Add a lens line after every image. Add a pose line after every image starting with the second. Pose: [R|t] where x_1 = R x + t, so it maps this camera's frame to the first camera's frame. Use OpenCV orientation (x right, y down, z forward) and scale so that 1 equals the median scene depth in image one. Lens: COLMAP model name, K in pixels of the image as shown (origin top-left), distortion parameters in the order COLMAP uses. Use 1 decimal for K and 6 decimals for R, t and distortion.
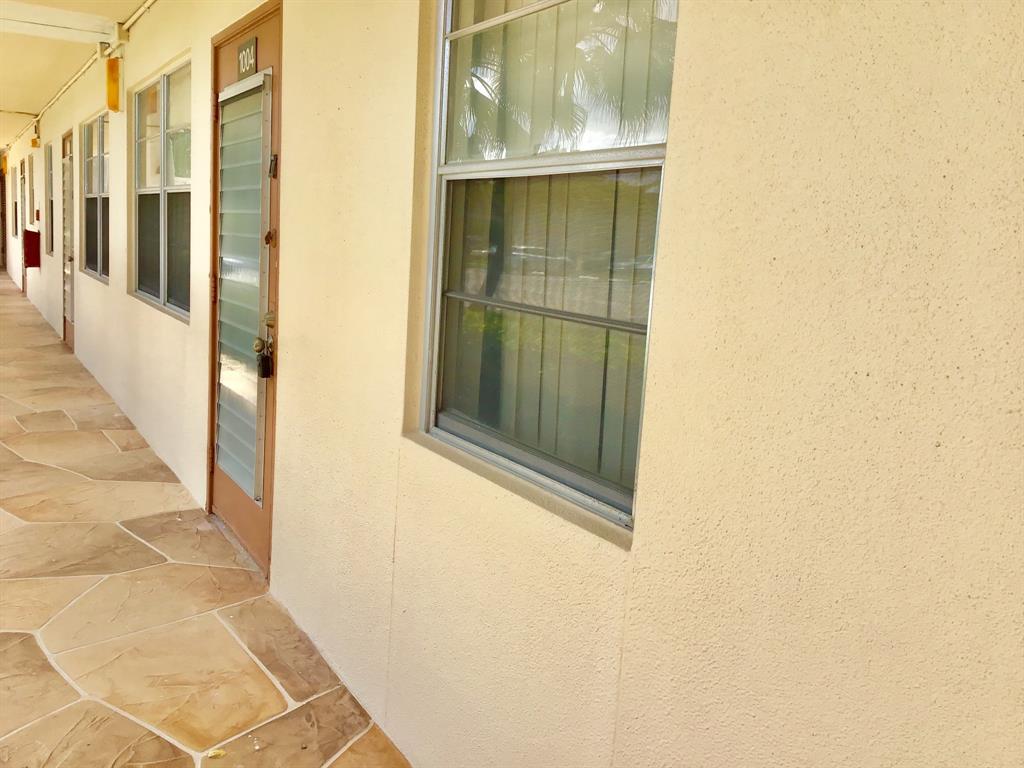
lens RADIAL K [[923.1, 0, 512.6], [0, 923.1, 381.9], [0, 0, 1]] dist [0.085893, -0.138497]
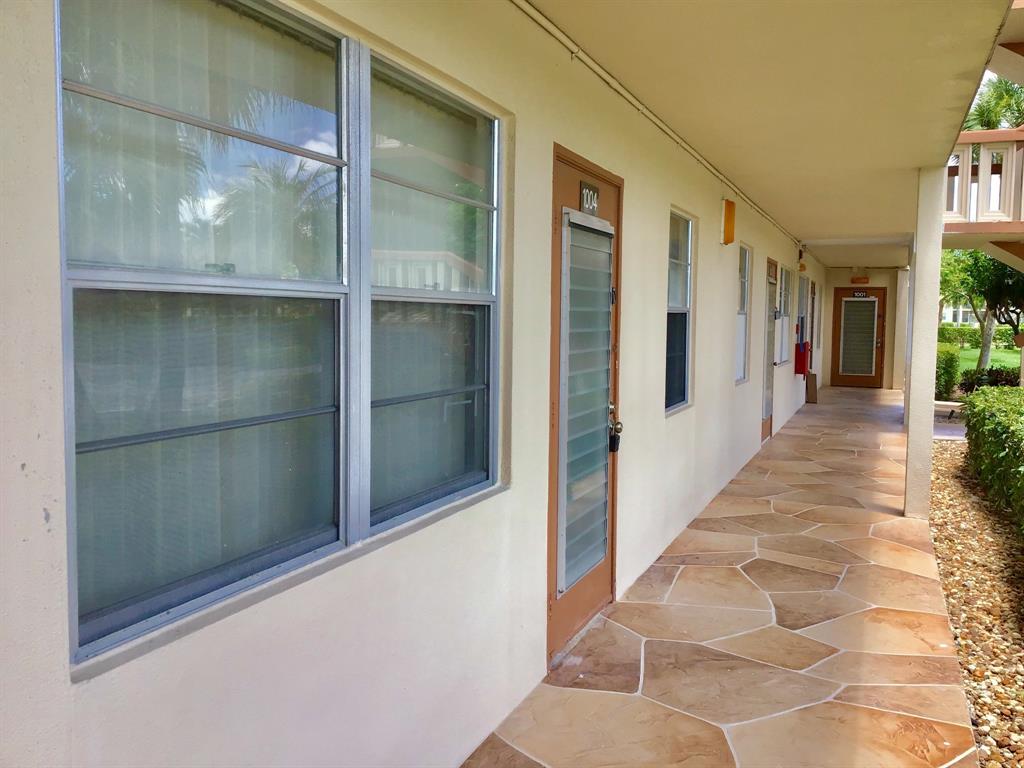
lens RADIAL K [[923.1, 0, 512.7], [0, 923.1, 383.3], [0, 0, 1]] dist [0.085893, -0.138497]
pose [[-0.605353, -0.132434, 0.784862, -1.135298], [0.070397, 0.973289, 0.218525, -0.376079], [-0.792838, 0.187537, -0.579861, 1.755447]]
